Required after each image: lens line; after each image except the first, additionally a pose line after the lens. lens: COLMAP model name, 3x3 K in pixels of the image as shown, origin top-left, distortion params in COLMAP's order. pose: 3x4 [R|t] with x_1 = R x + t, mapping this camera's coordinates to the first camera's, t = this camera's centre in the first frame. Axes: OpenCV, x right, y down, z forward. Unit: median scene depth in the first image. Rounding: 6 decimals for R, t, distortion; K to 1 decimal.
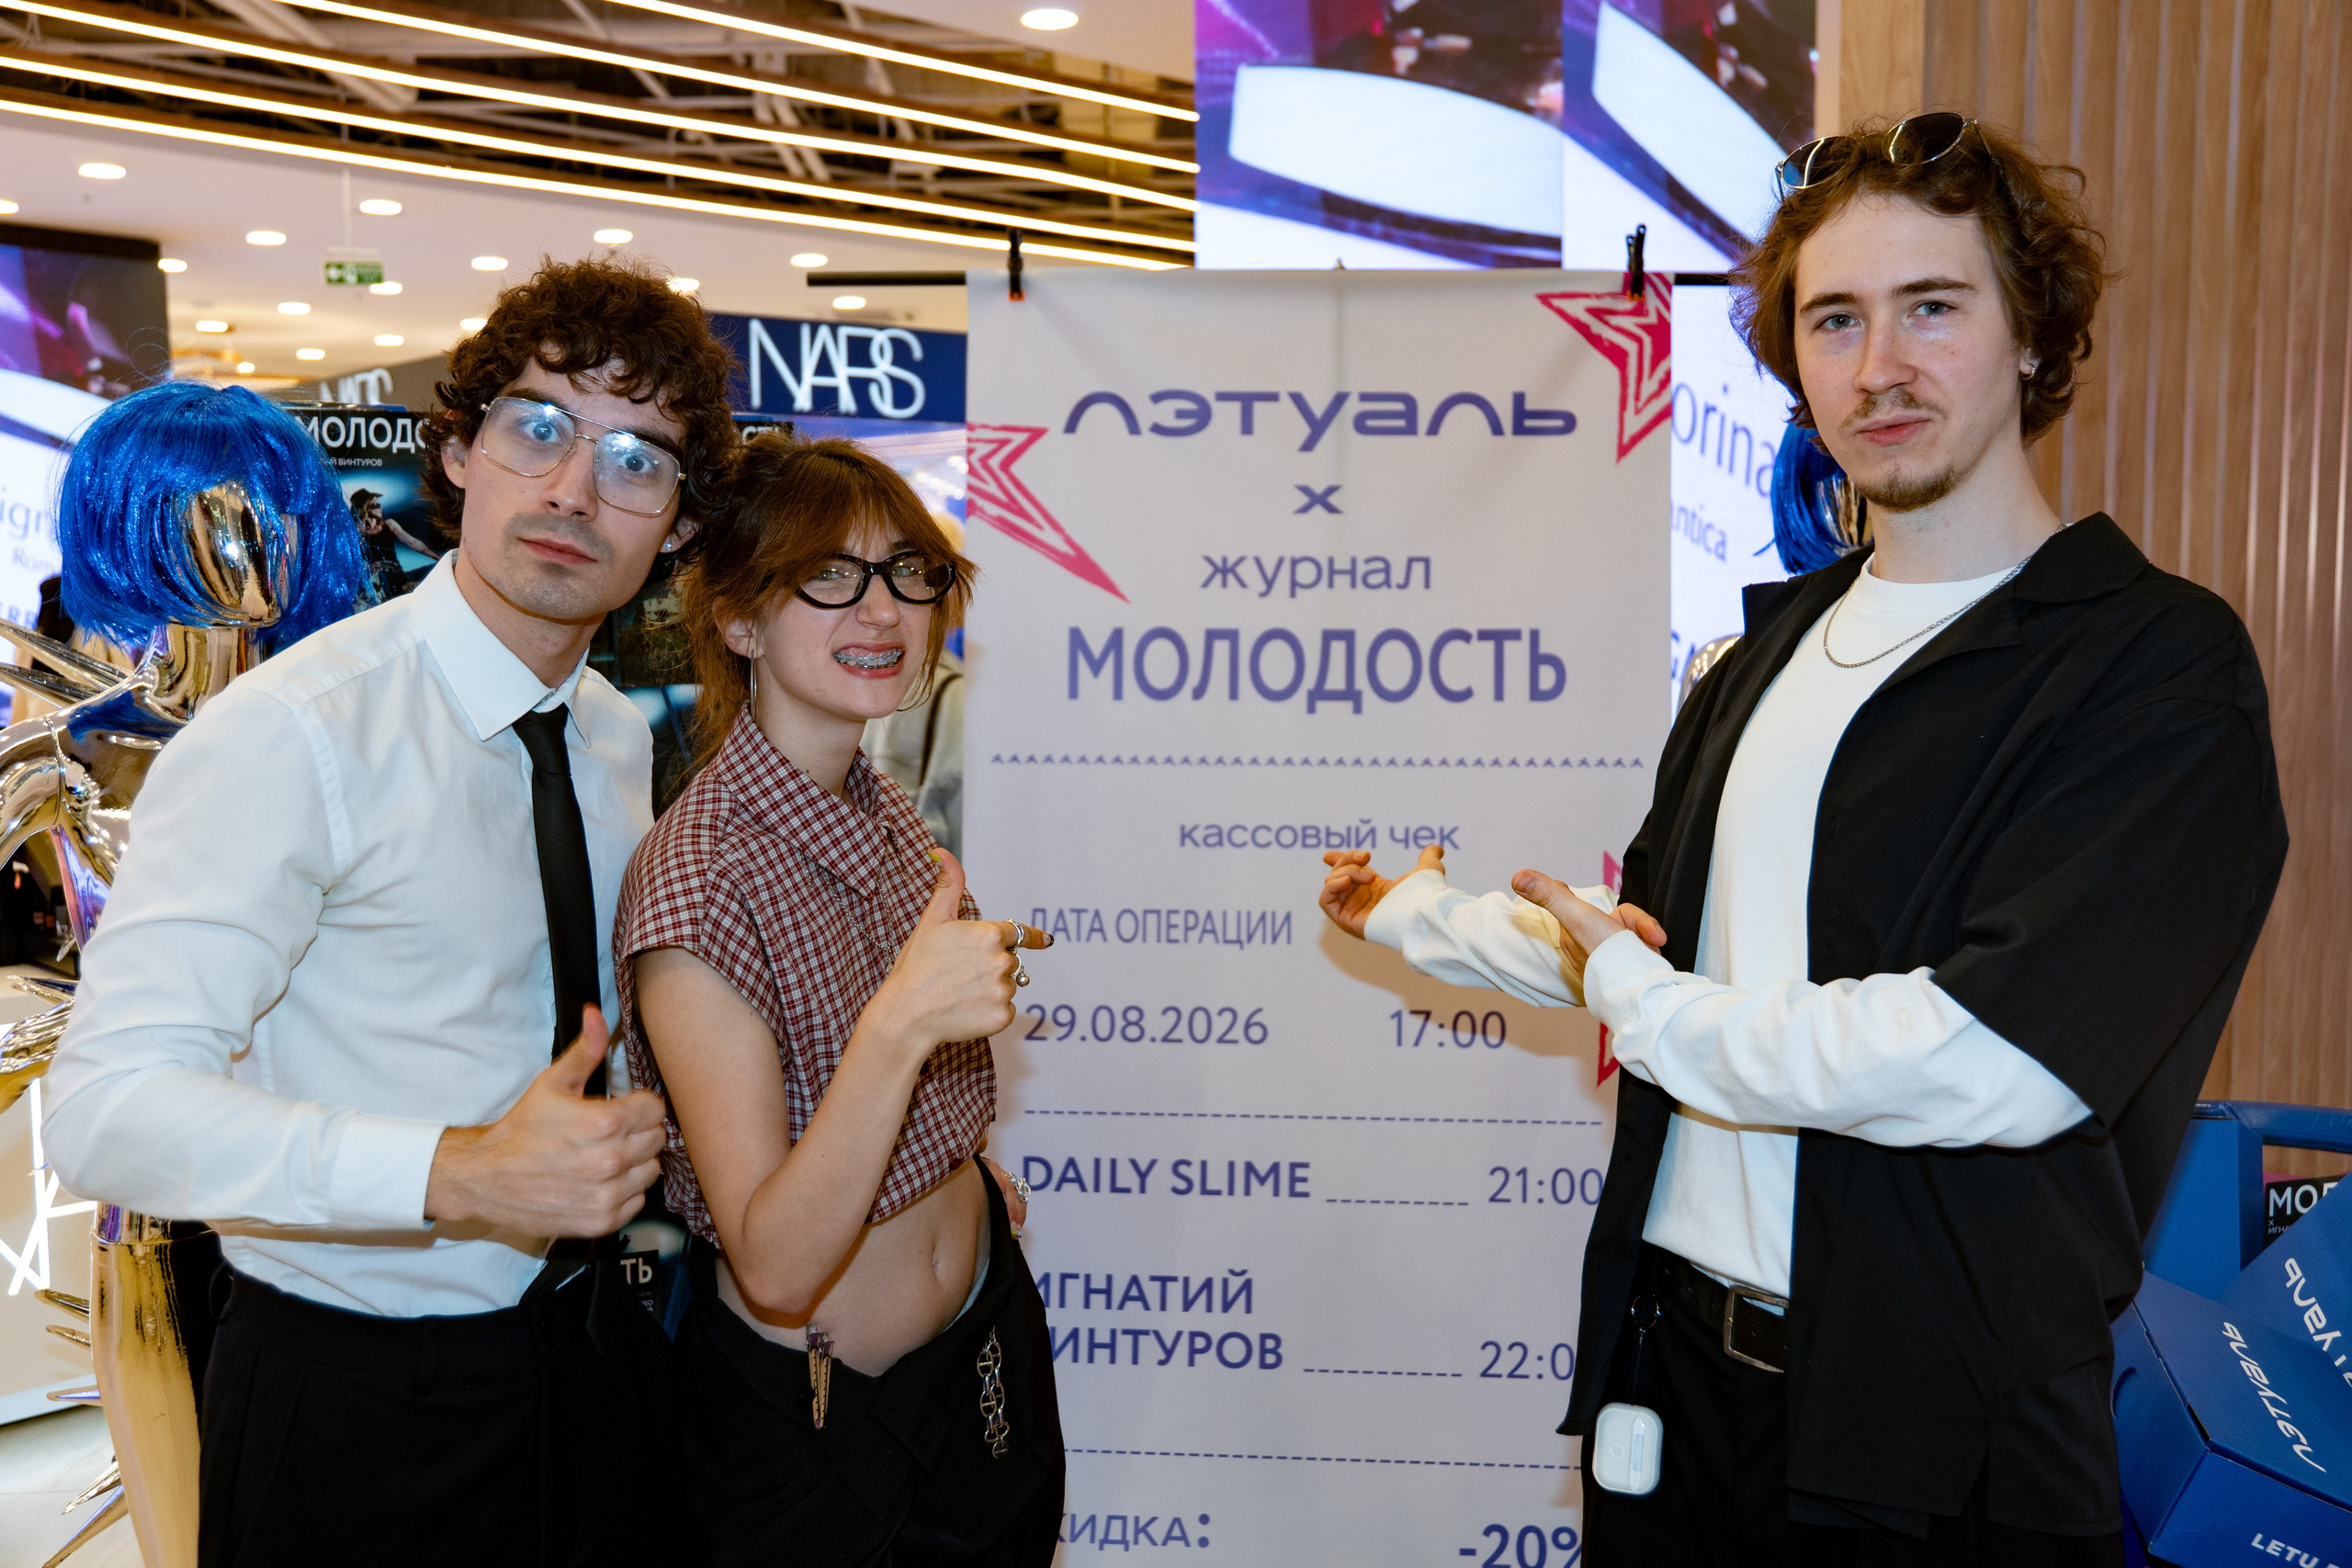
lens RADIAL K [[2126.3, 0, 1177.4], [0, 2126.3, 765.8], [0, 0, 1]] dist [-0.028512, 0.000000]
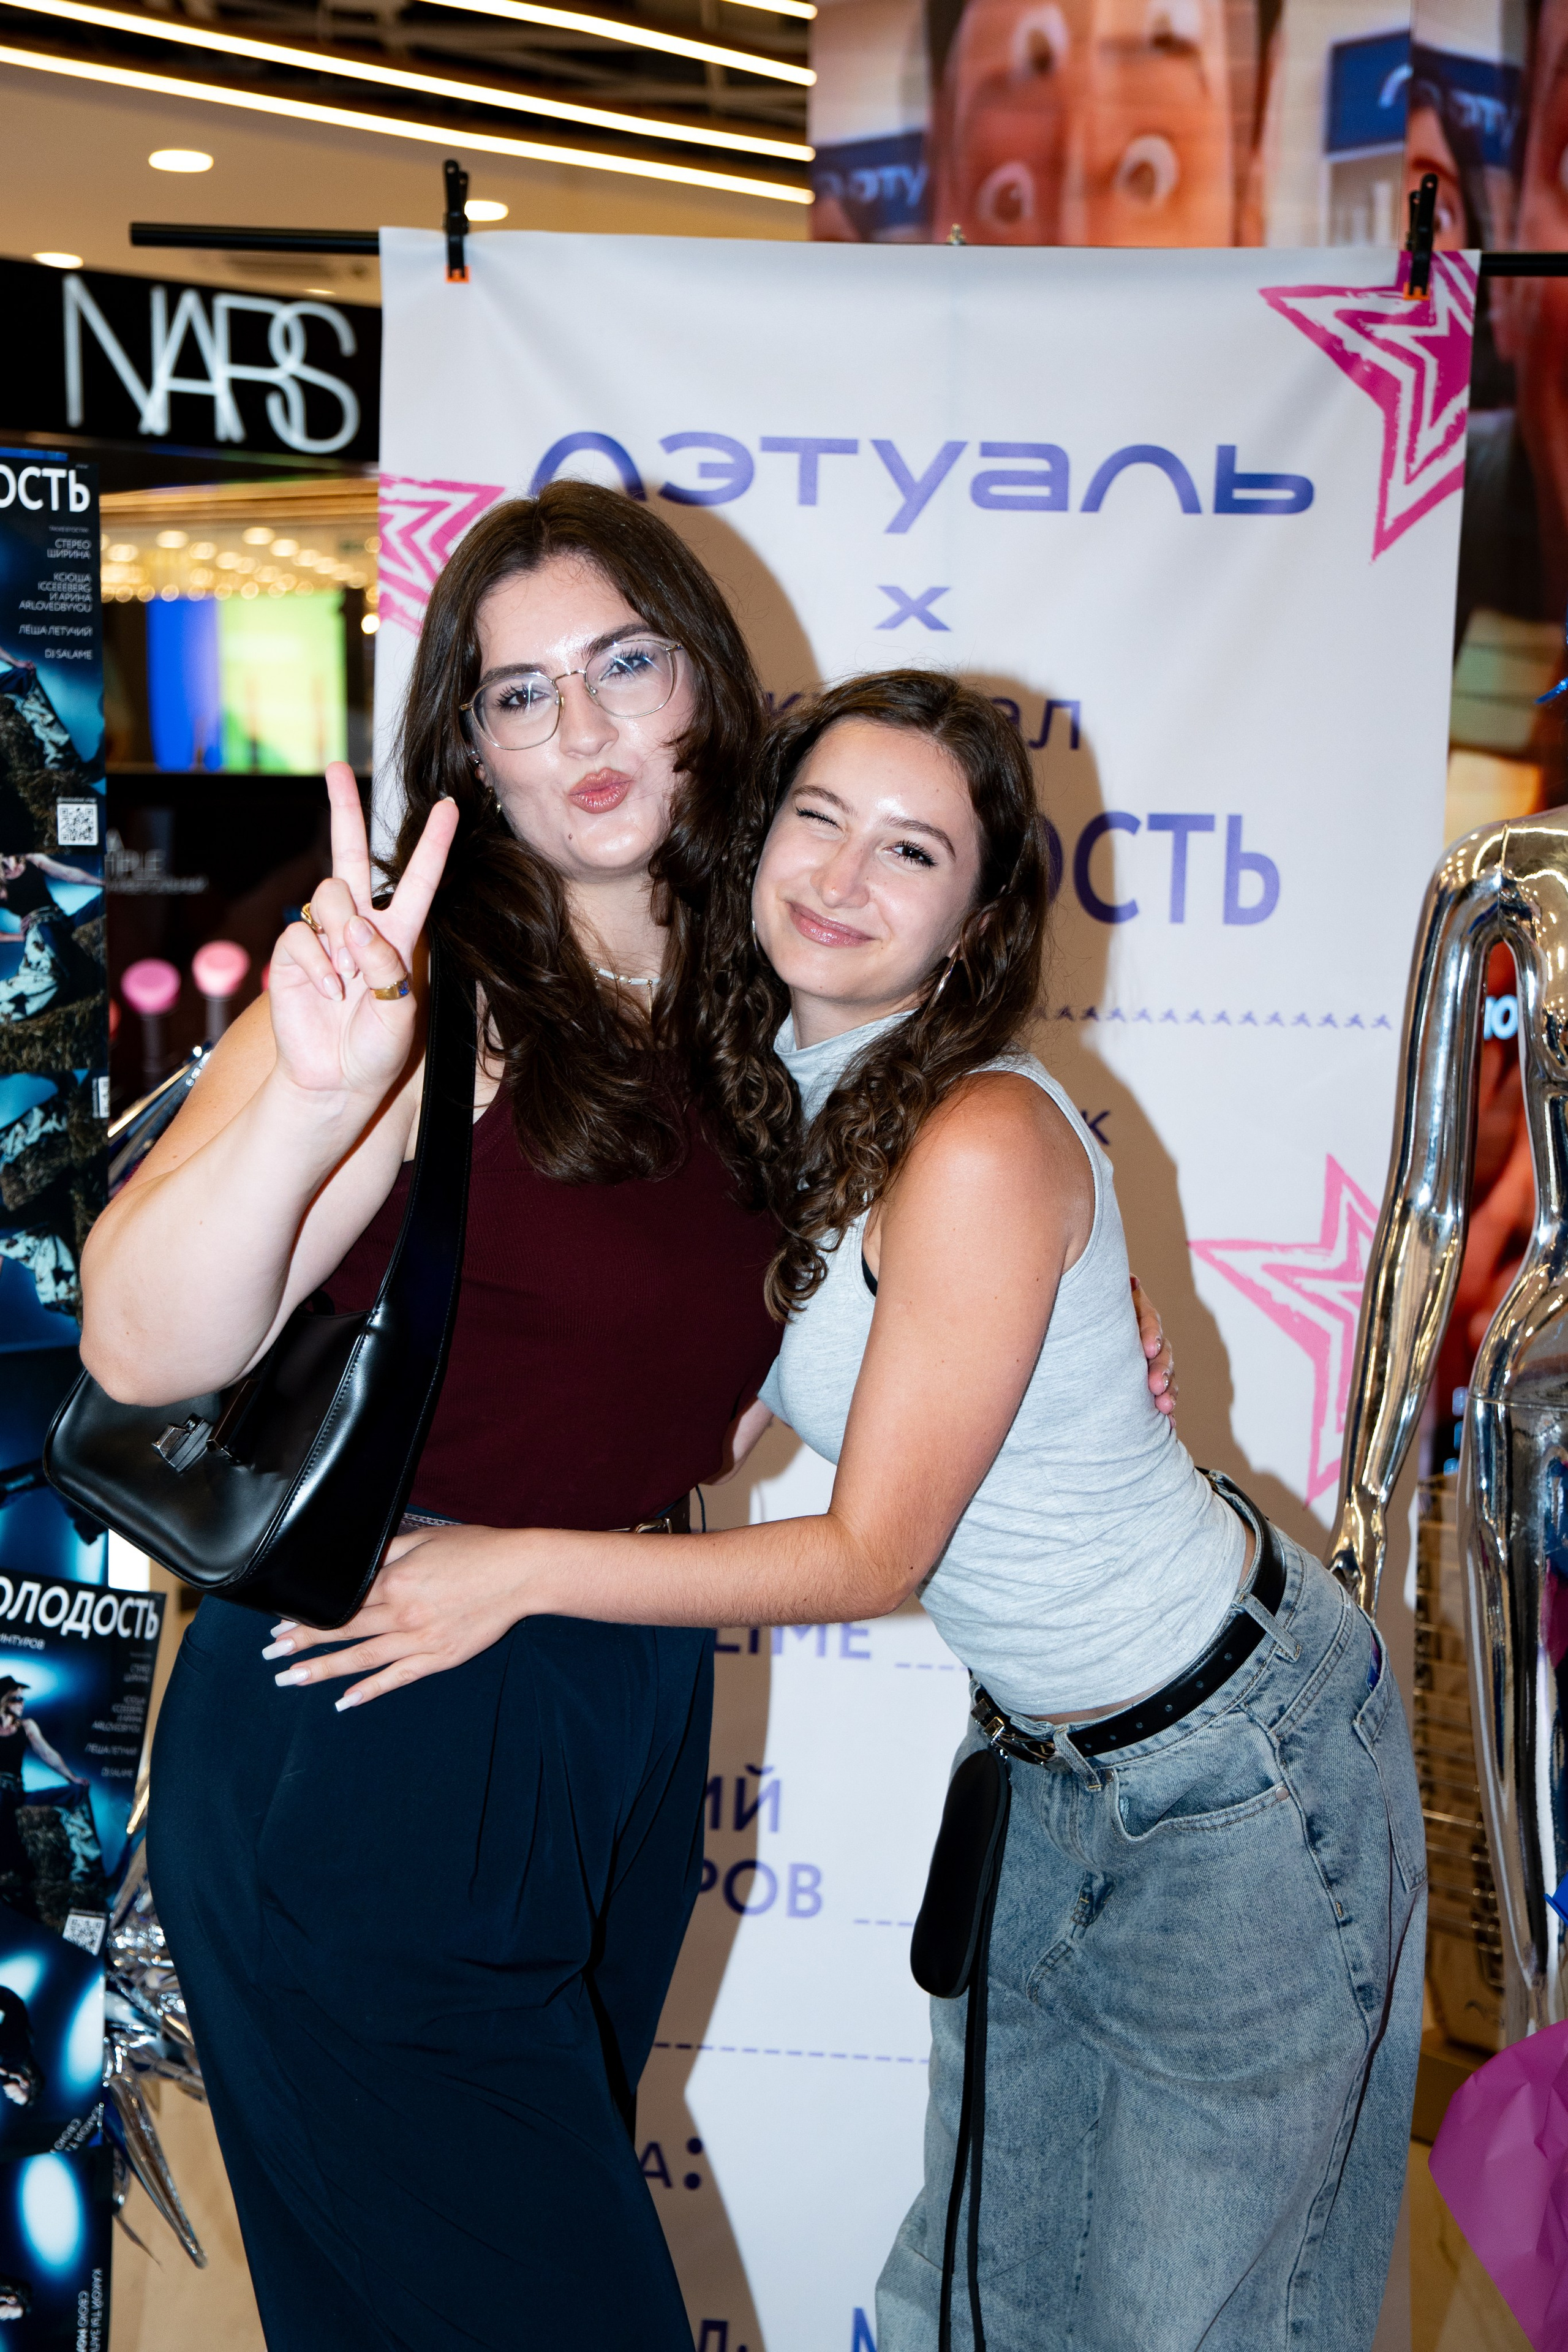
lens RADIAL K [[3651.1, 0, 781.8], [0, 3651.1, 1175.0], [0, 0, 1]] dist [0.279543, 0.000000]
pose [[0.999600, 0.026404, -0.010136, 0.041861], [-0.026106, 0.999252, 0.028514, 0.018354], [0.010881, -0.028238, 0.999542, -0.140735]]
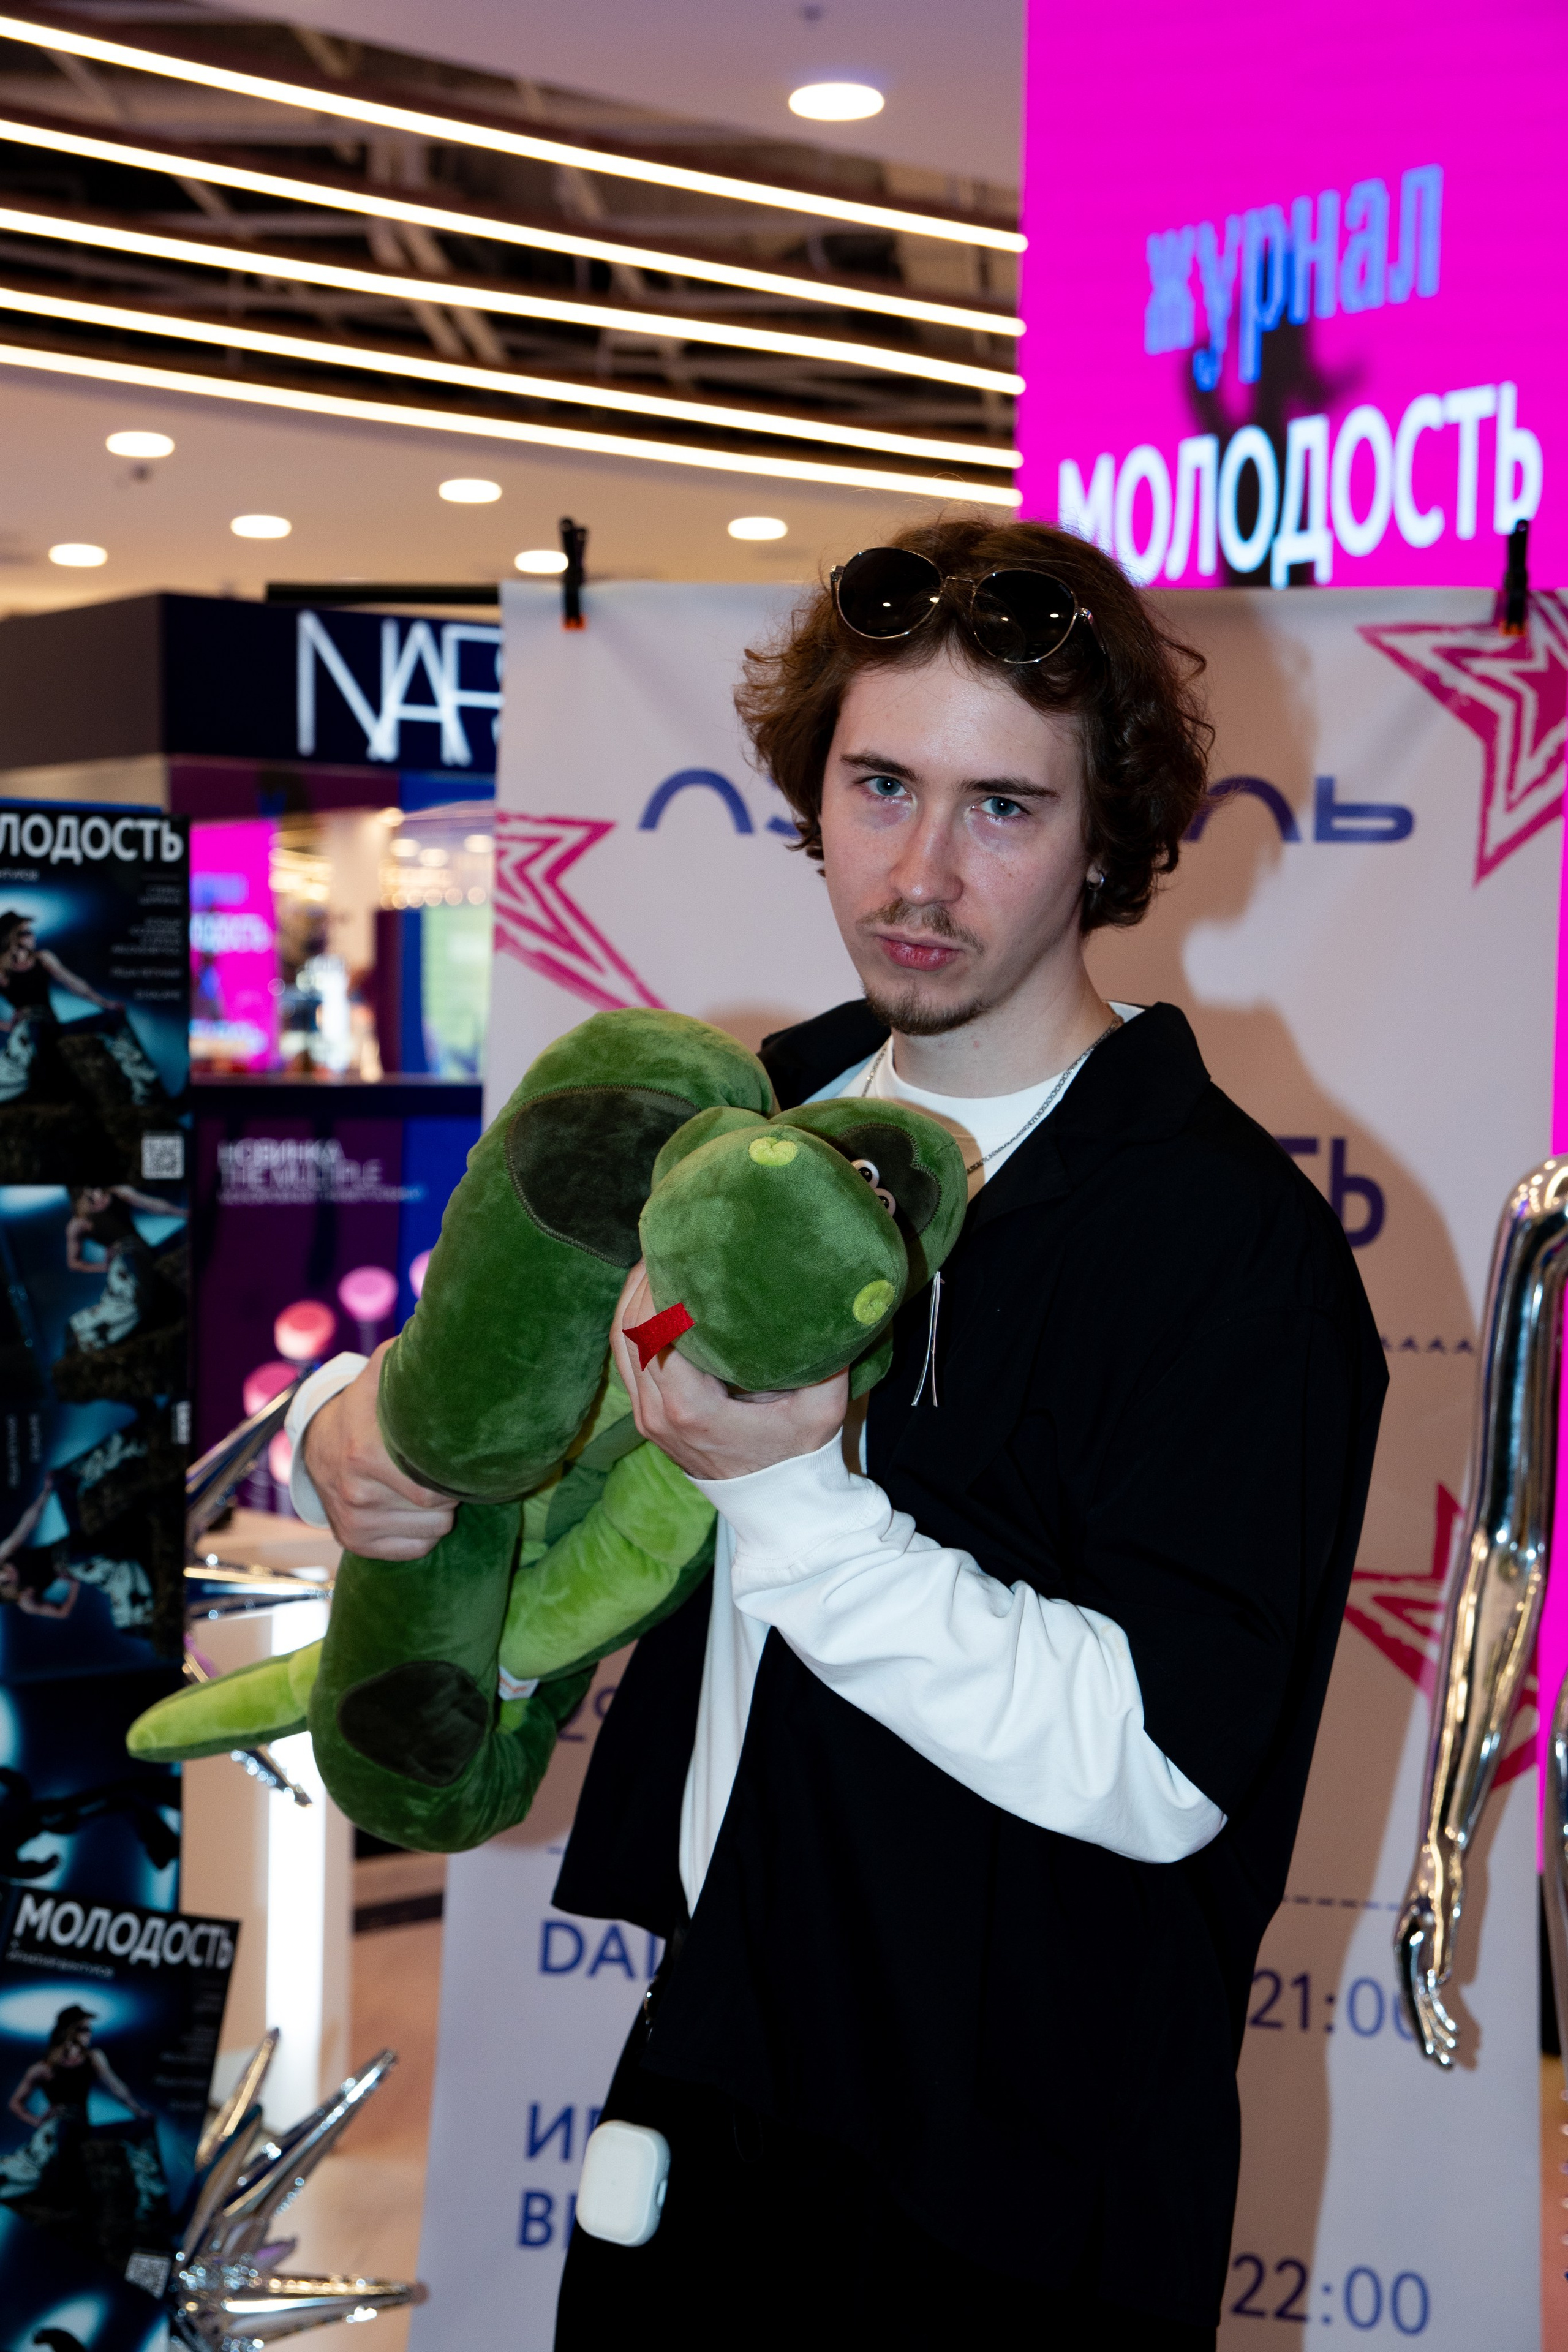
lens RADIAL K [[3697.7, 0, 778.4], [0, 3697.7, 1175.4], [0, 0, 1]] dist [0.284826, 0.000000]
pose [[0.995154, 0.024622, -0.095196, 0.104753], [-0.029340, 0.998393, -0.048480, 0.007982], [0.093849, 0.051038, 0.994277, -0.155471]]
